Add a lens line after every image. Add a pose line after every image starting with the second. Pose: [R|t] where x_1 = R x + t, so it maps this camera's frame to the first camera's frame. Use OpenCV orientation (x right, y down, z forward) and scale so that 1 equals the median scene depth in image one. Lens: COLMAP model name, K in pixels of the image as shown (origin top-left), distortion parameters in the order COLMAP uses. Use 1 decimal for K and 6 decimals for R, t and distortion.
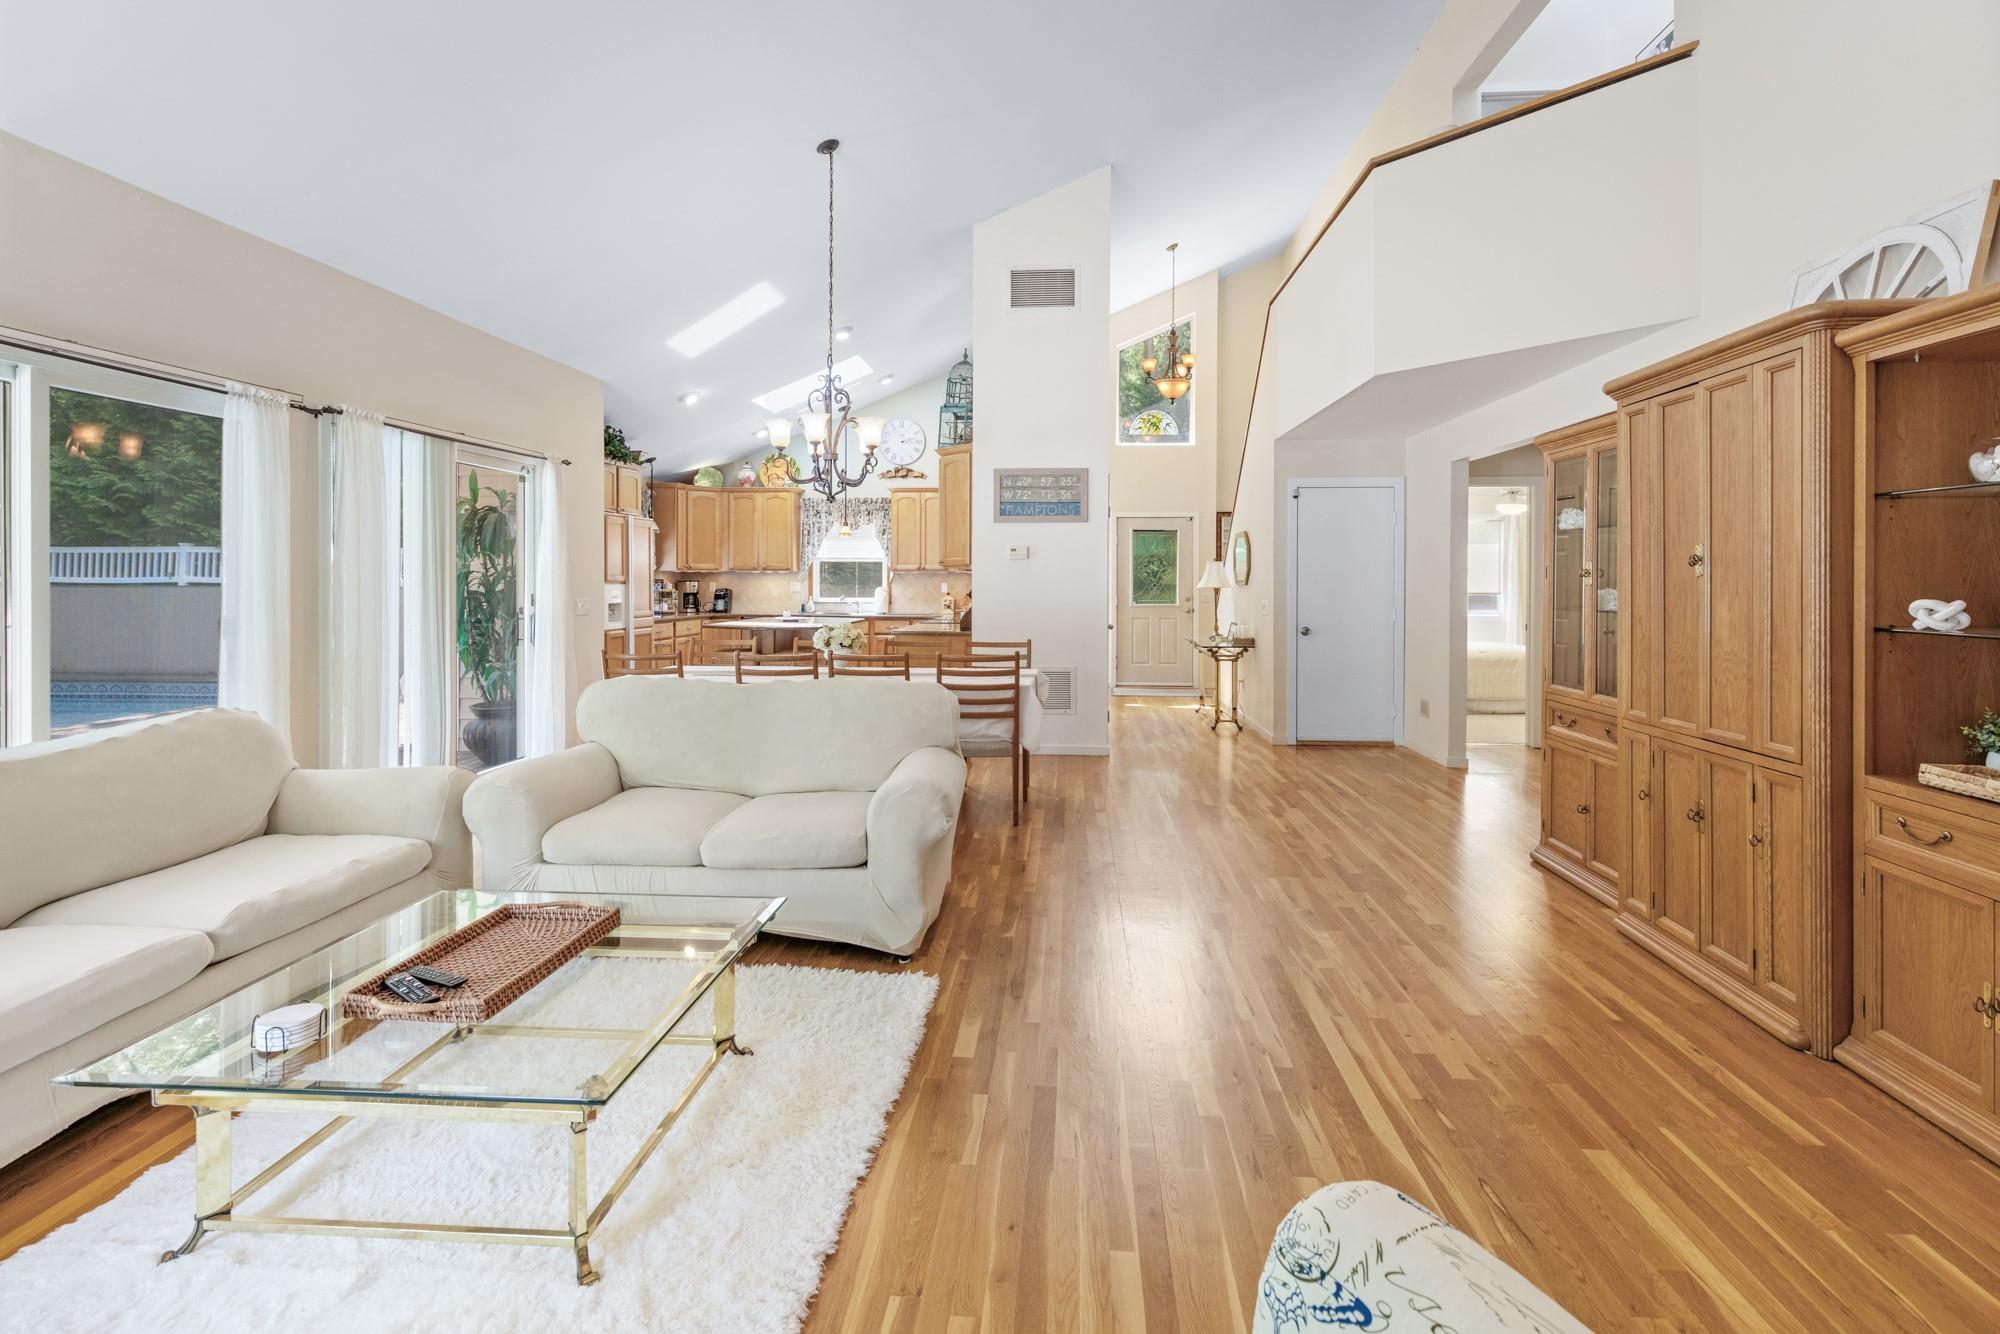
lens RADIAL K [[951.1, 0, 1038.6], [0, 951.1, 586.6], [0, 0, 1]] dist [0.018307, -0.003207]
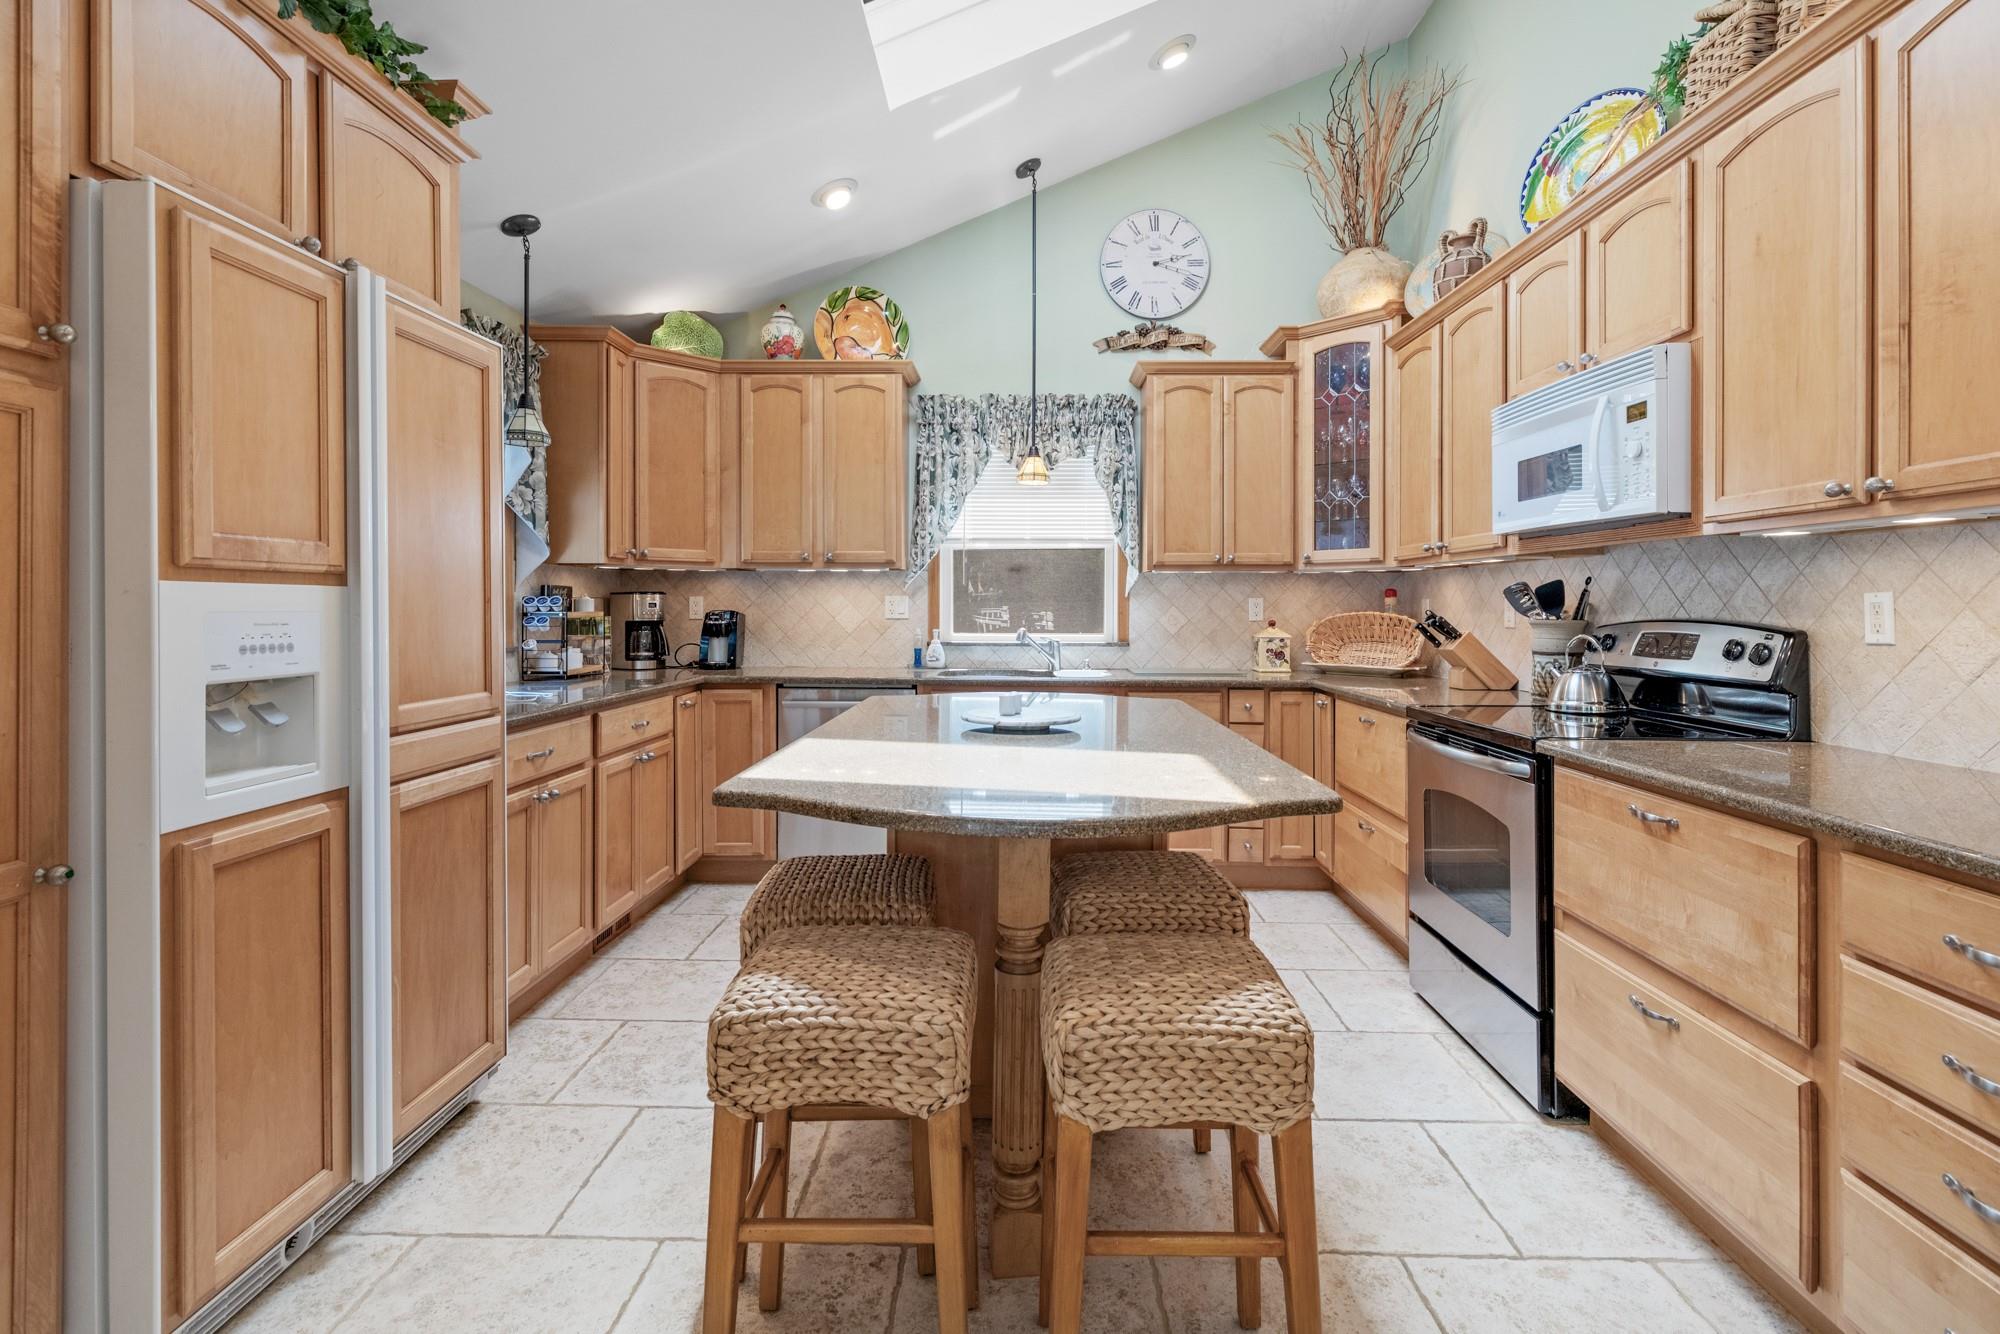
lens RADIAL K [[951.1, 0, 1054.6], [0, 951.1, 614.7], [0, 0, 1]] dist [0.018307, -0.003207]
pose [[0.998305, 0.000737, 0.058197, -0.213641], [-0.001170, 0.999972, 0.007409, 0.000439], [-0.058190, -0.007464, 0.998278, 0.583462]]
